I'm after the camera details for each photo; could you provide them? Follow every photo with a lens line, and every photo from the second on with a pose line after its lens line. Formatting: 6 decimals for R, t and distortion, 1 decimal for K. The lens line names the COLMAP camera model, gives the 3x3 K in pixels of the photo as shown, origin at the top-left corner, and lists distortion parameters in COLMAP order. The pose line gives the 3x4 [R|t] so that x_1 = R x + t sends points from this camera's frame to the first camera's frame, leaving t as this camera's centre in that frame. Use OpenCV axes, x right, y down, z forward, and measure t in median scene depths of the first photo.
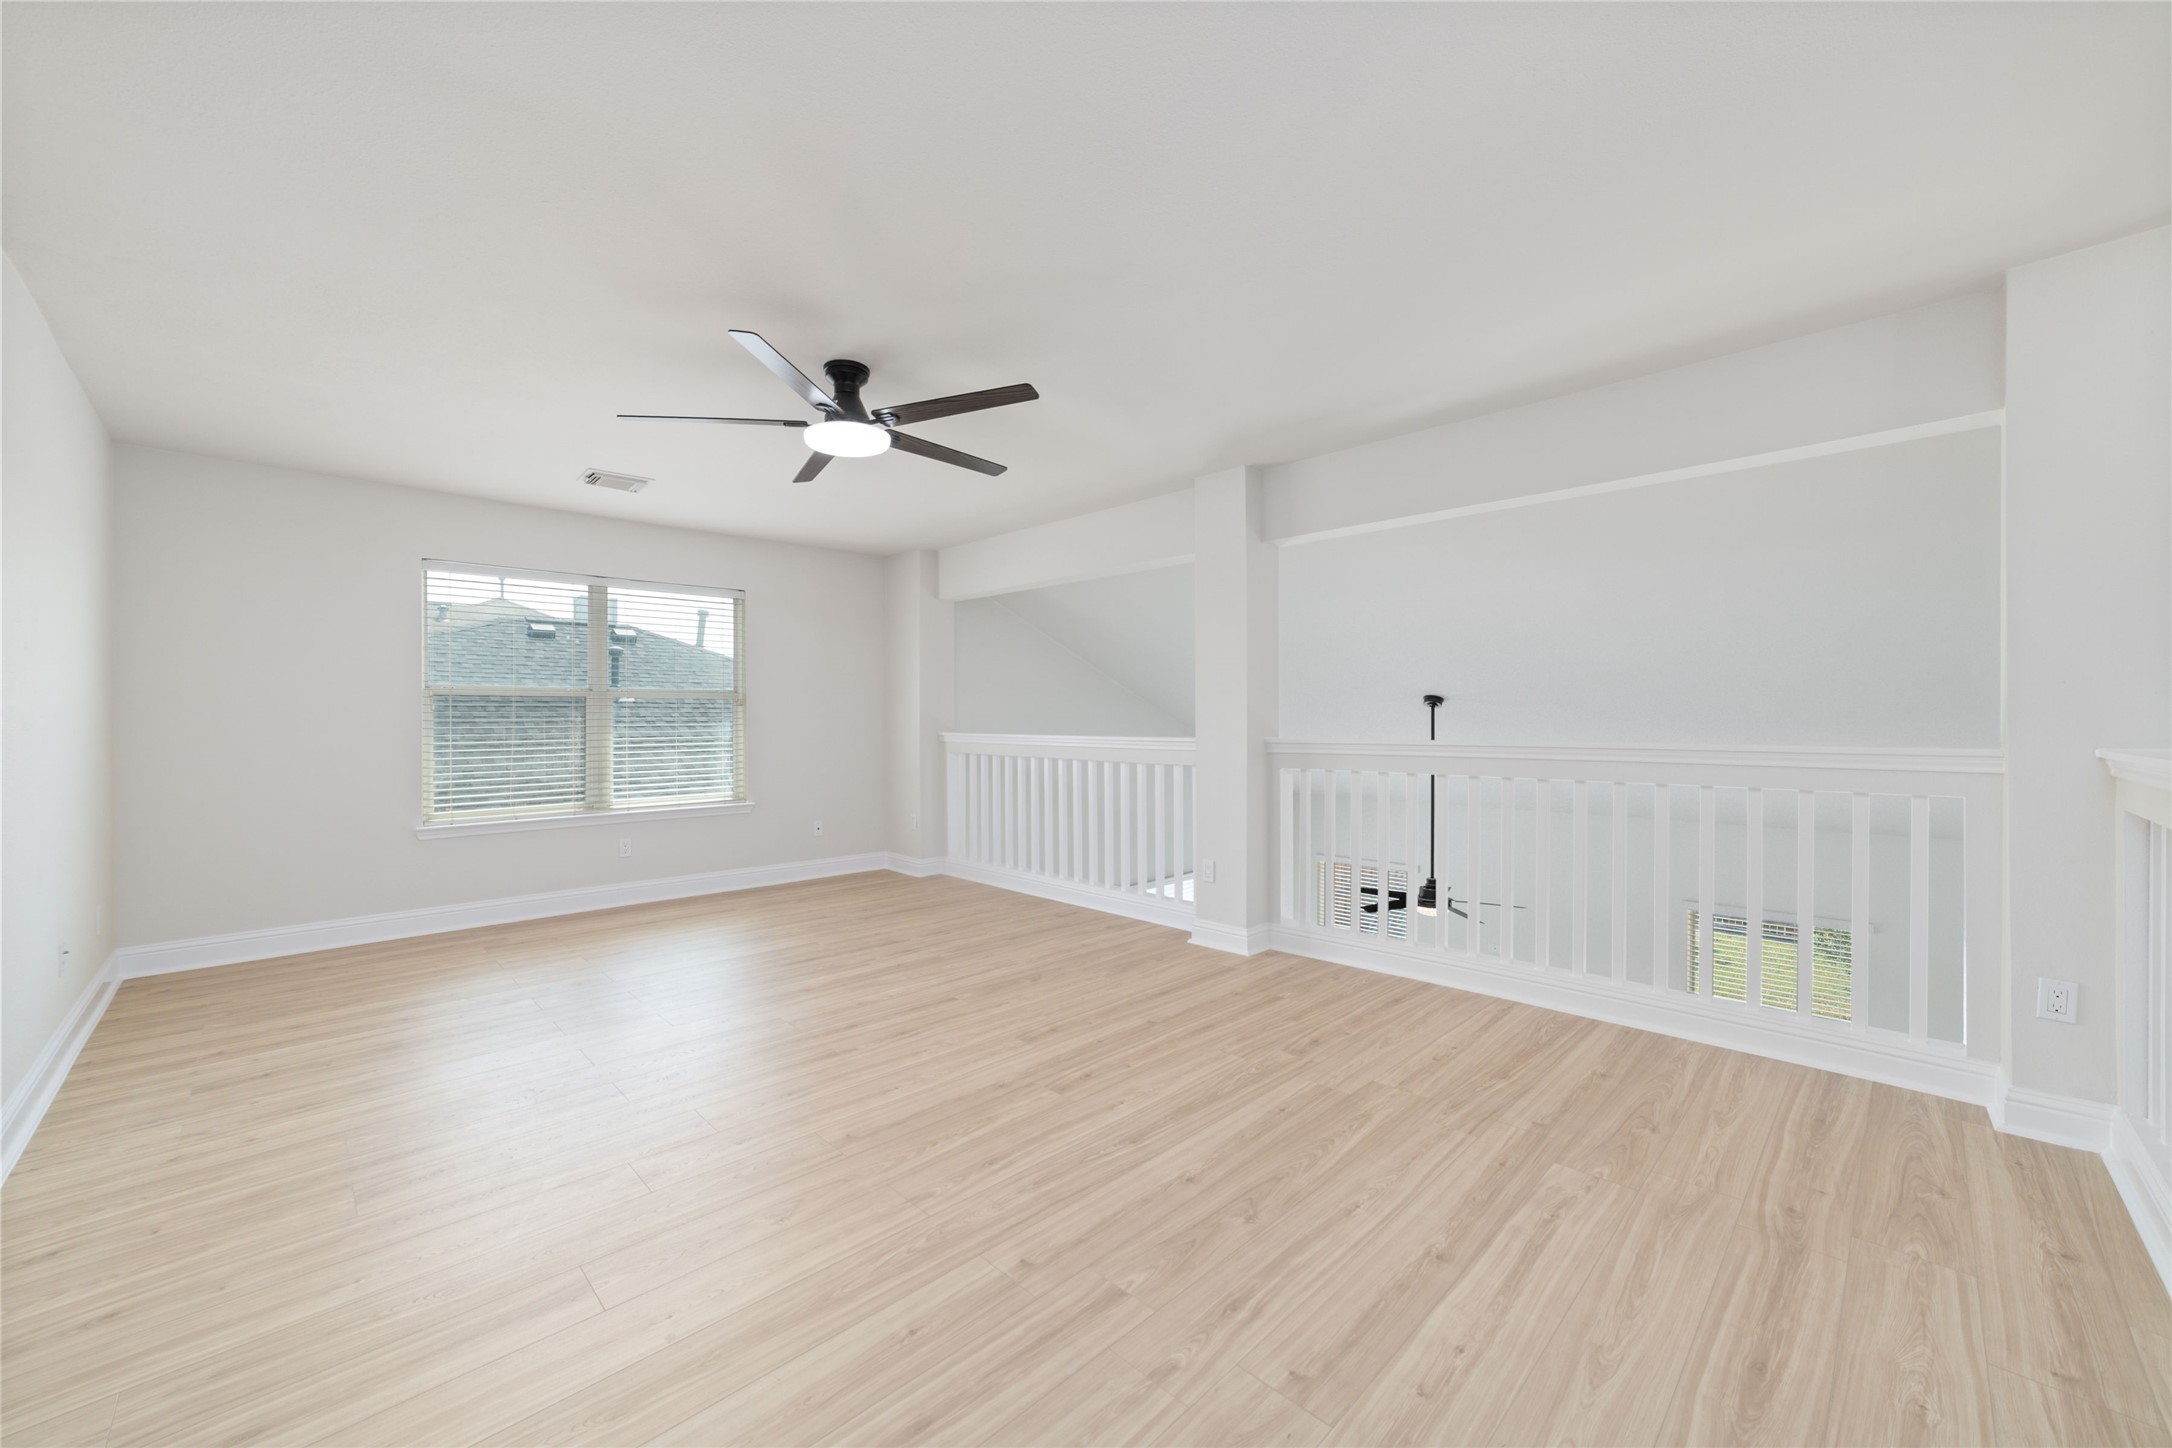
lens RADIAL K [[832.1, 0, 1082.9], [0, 832.1, 721.8], [0, 0, 1]] dist [-0.020550, 0.005885]
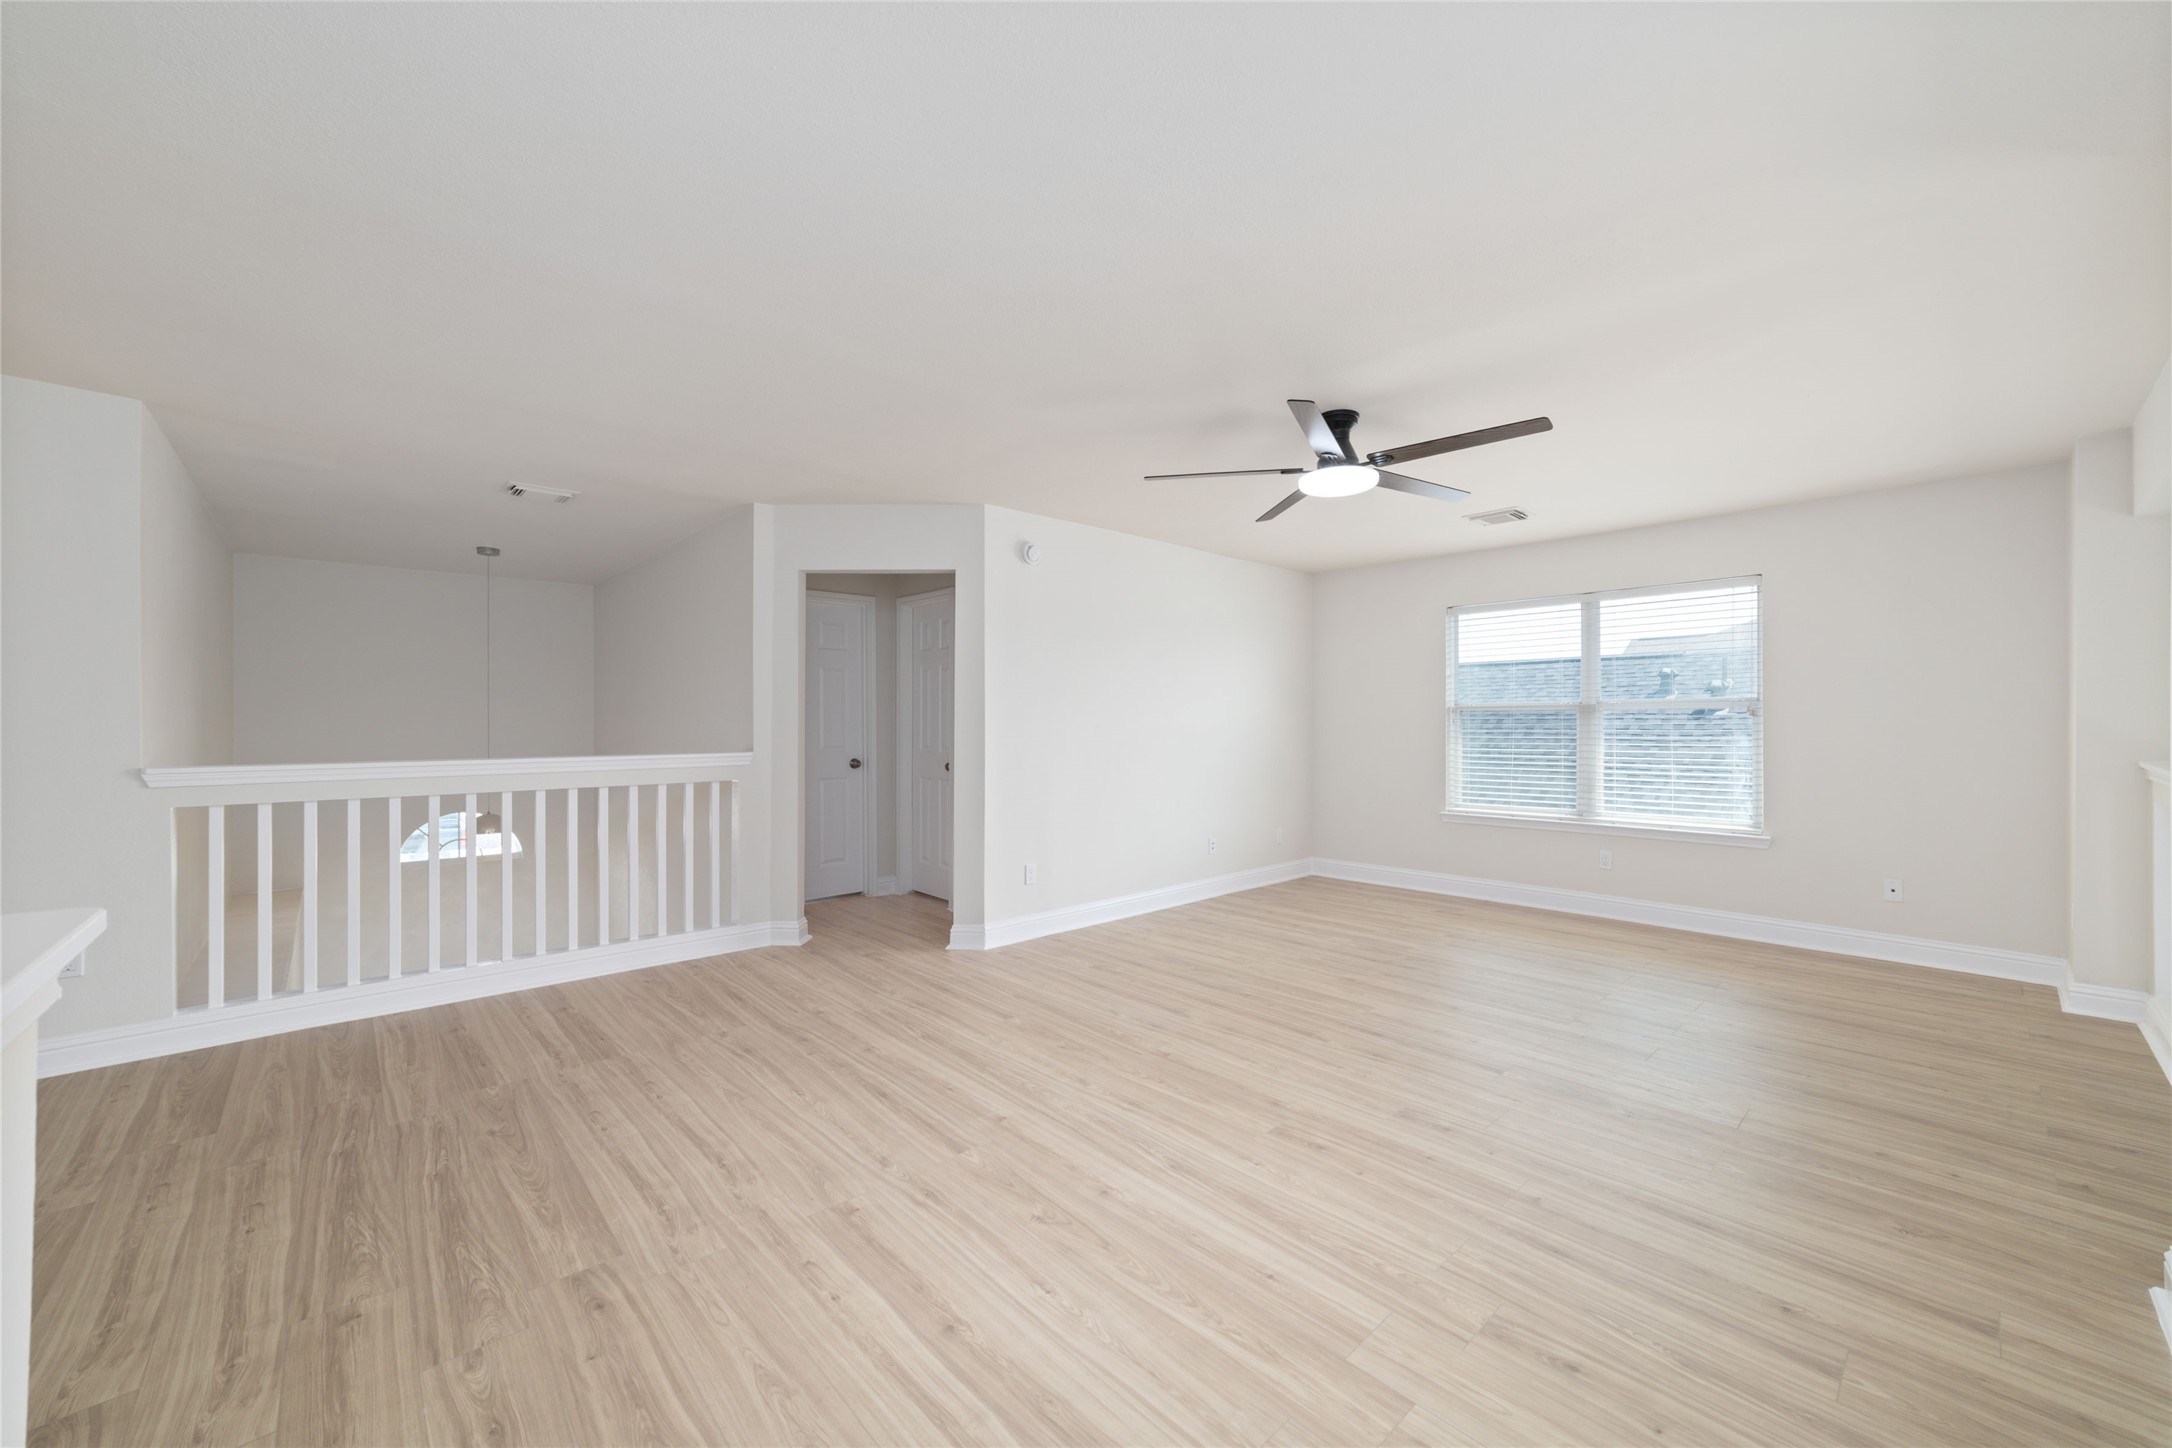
lens RADIAL K [[832.1, 0, 1082.9], [0, 832.1, 721.8], [0, 0, 1]] dist [-0.020550, 0.005885]
pose [[-0.038914, 0.002387, -0.999240, 0.784817], [-0.001938, 0.999995, 0.002465, -0.026989], [0.999241, 0.002033, -0.038909, 0.680152]]
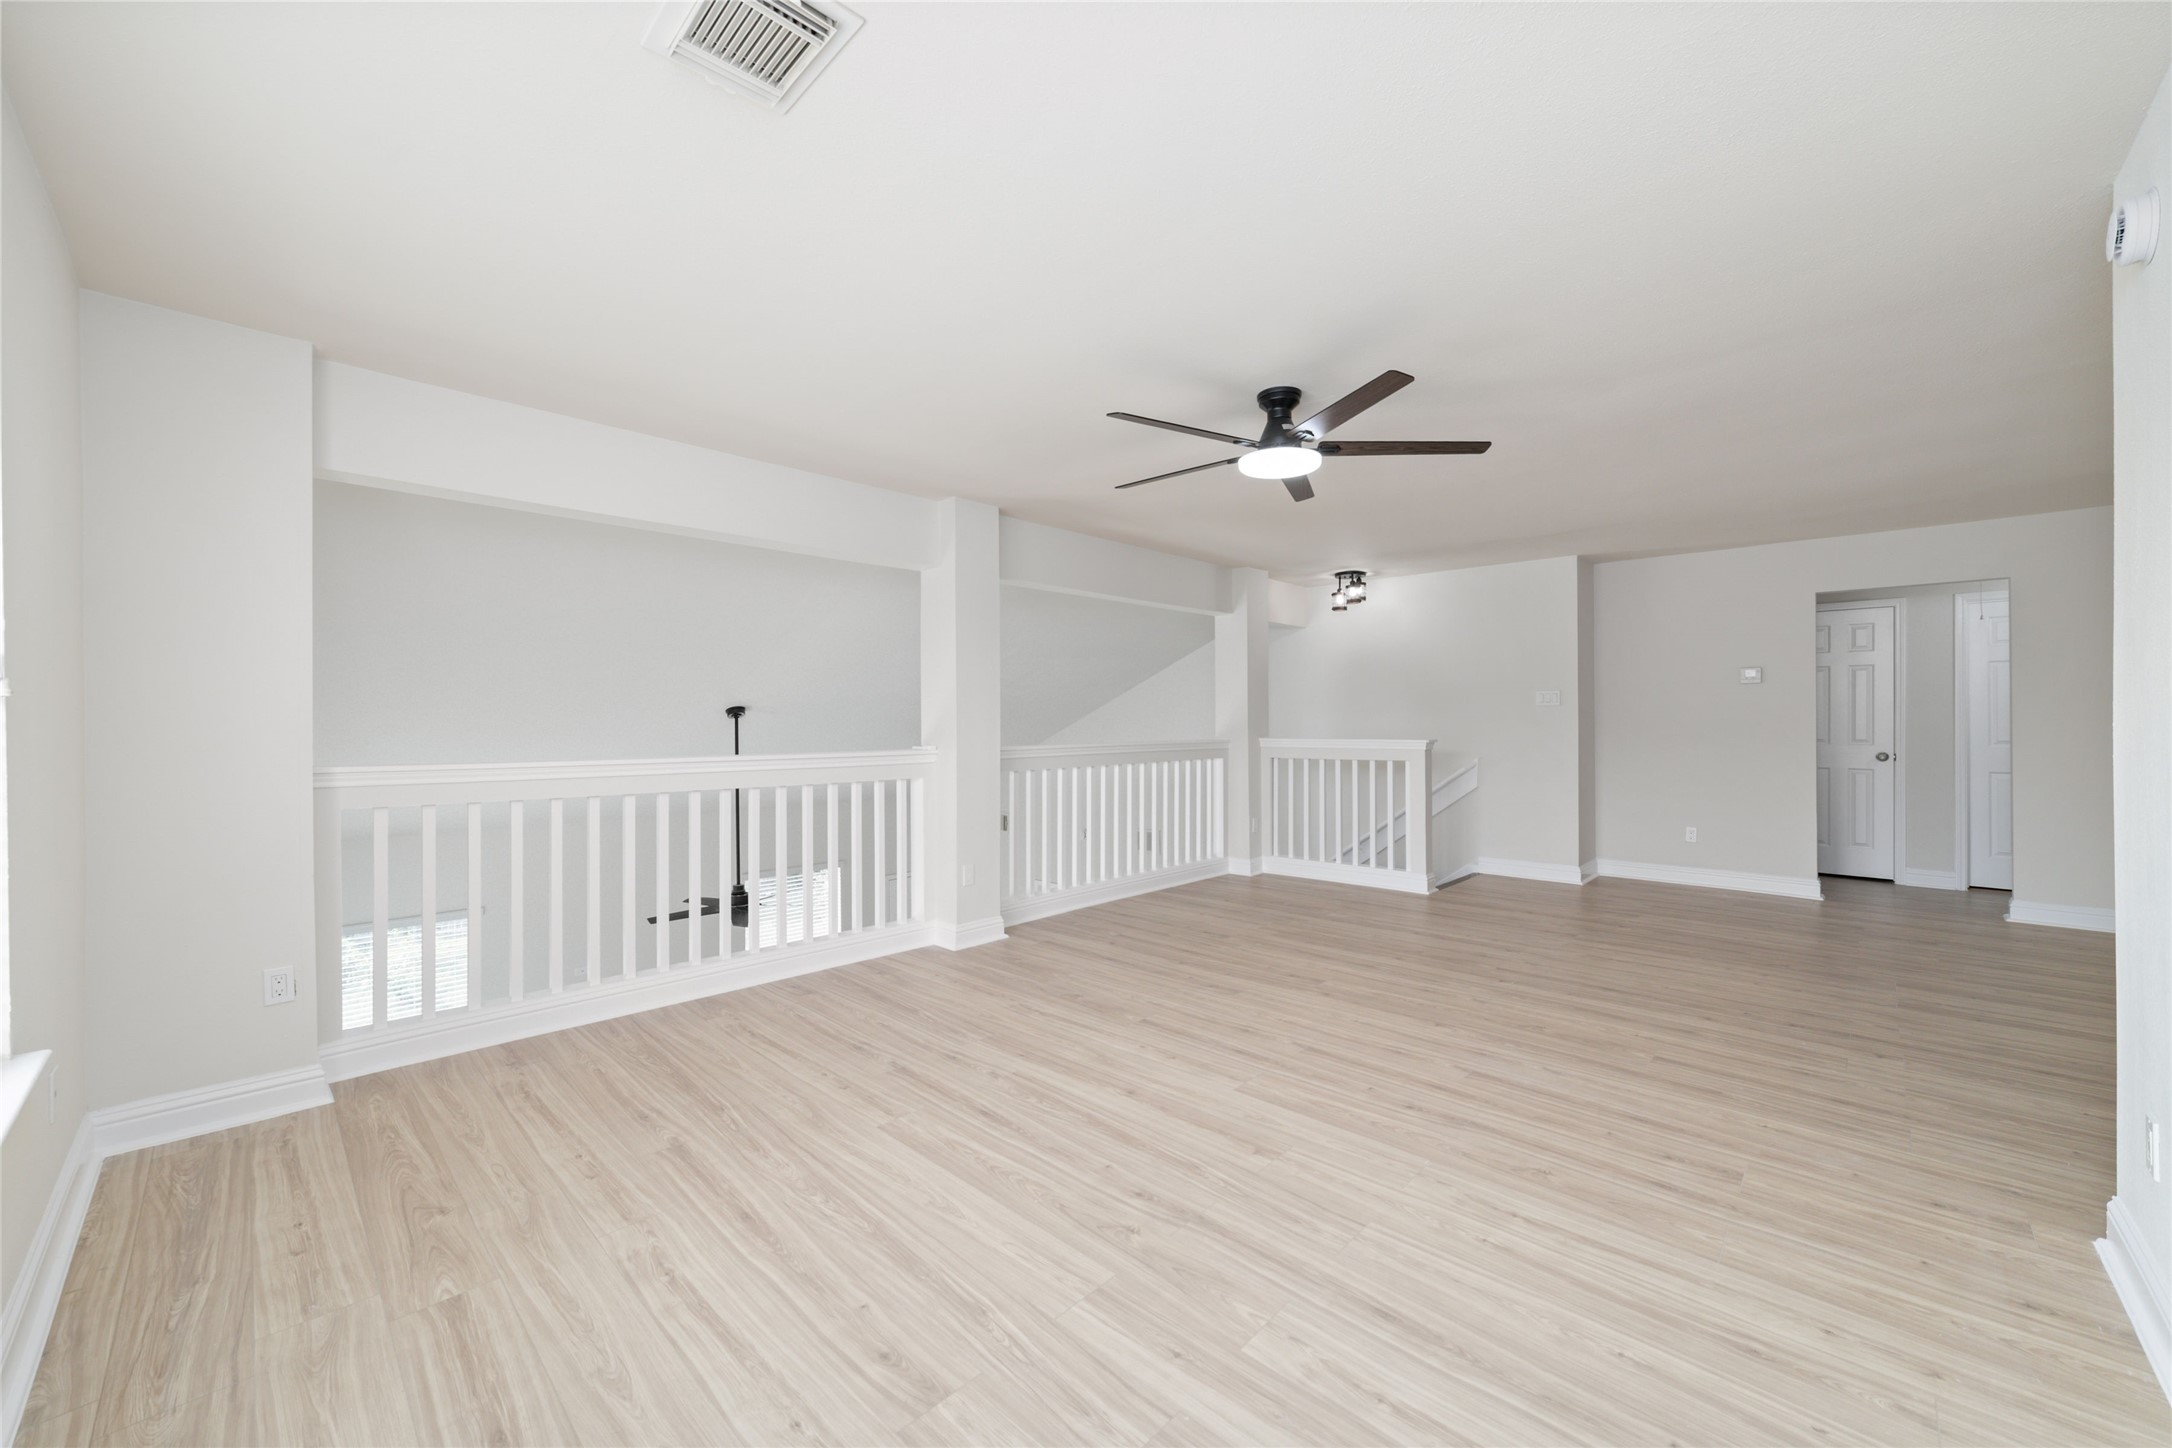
lens RADIAL K [[832.1, 0, 1082.9], [0, 832.1, 721.8], [0, 0, 1]] dist [-0.020550, 0.005885]
pose [[-0.025645, 0.002388, 0.999668, -1.259104], [0.006535, 0.999976, -0.002221, -0.016025], [-0.999650, 0.006476, -0.025660, 1.222111]]
